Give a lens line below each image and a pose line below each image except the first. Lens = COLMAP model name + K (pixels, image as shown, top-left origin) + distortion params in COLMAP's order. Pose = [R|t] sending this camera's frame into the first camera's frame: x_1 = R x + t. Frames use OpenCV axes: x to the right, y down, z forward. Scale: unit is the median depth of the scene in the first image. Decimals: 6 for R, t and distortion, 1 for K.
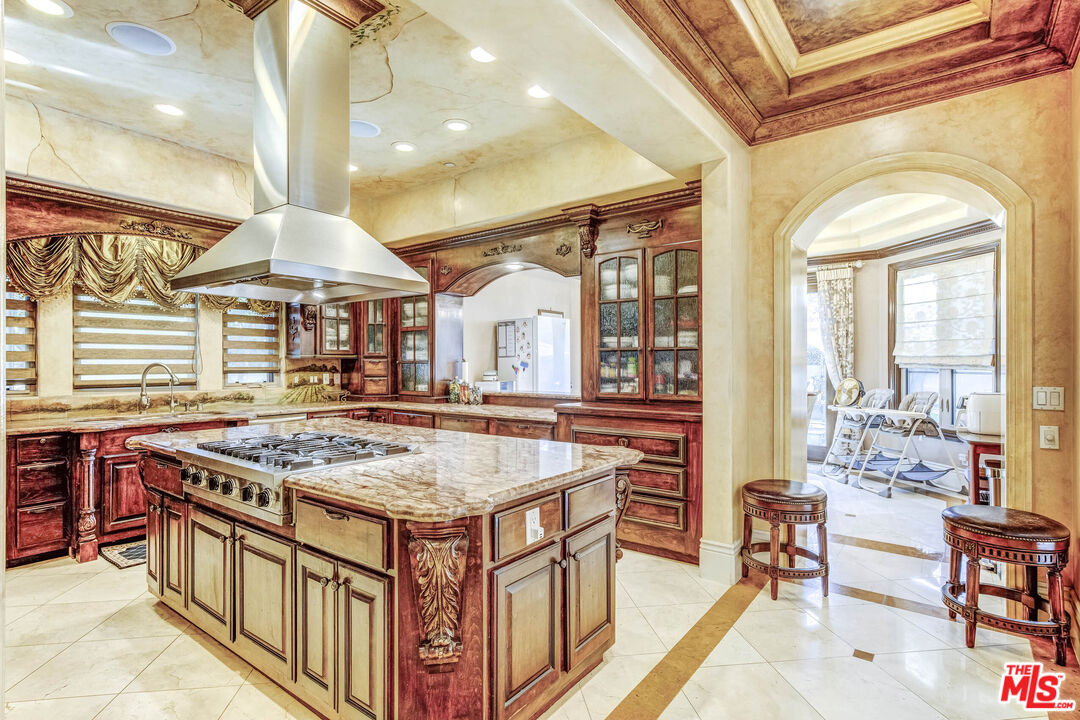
lens RADIAL K [[548.9, 0, 534.2], [0, 548.9, 362.3], [0, 0, 1]] dist [0.003835, 0.001303]
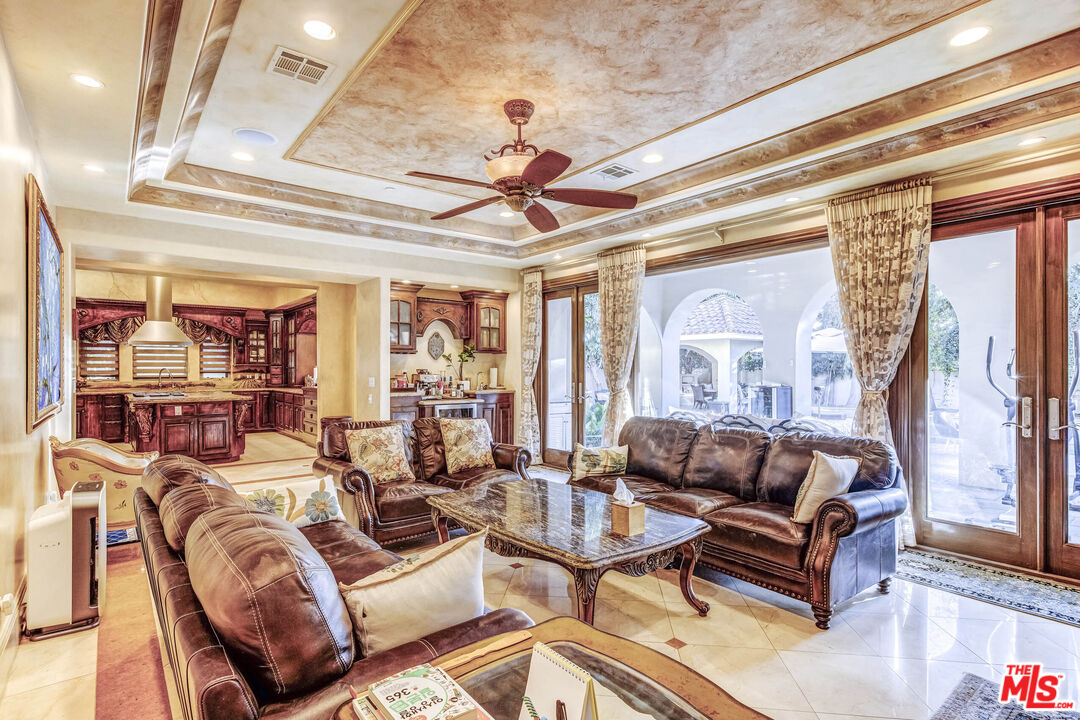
lens RADIAL K [[548.9, 0, 540.3], [0, 548.9, 366.9], [0, 0, 1]] dist [0.003835, 0.001303]
pose [[0.969585, -0.004951, -0.244706, 1.268523], [0.004035, 0.999983, -0.004244, 0.010513], [0.244723, 0.003127, 0.969588, -0.775252]]
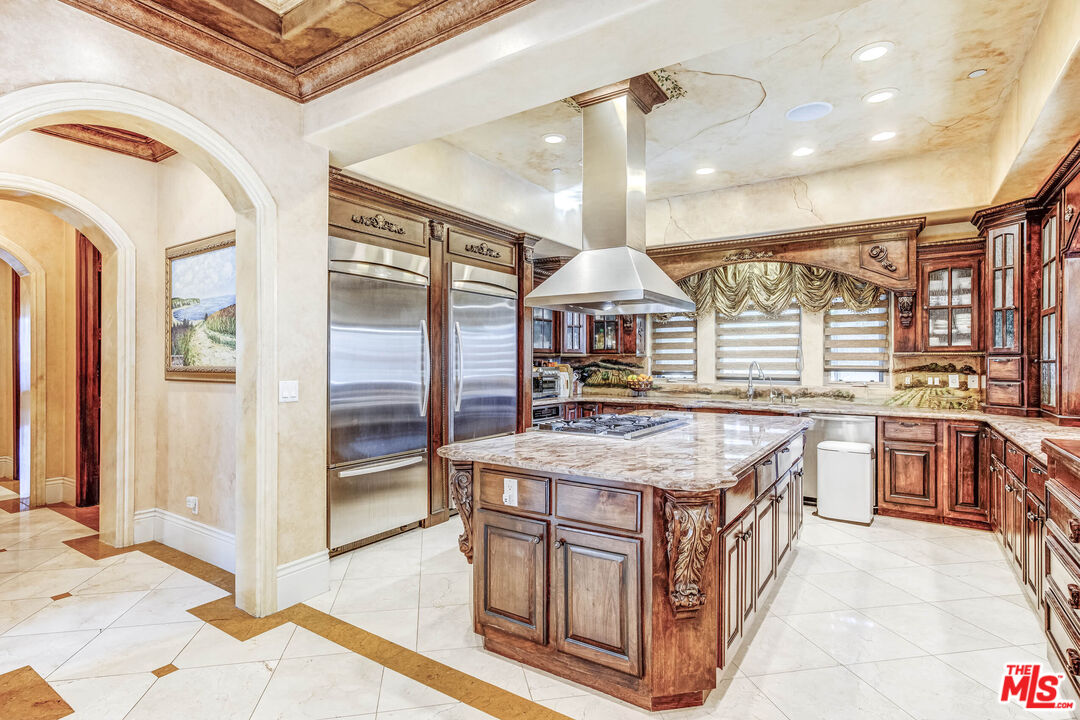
lens RADIAL K [[548.9, 0, 537.6], [0, 548.9, 363.0], [0, 0, 1]] dist [0.003835, 0.001303]
pose [[0.060313, 0.004268, -0.998170, 0.469066], [-0.003607, 0.999985, 0.004058, 0.002247], [0.998173, 0.003356, 0.060327, 0.379815]]
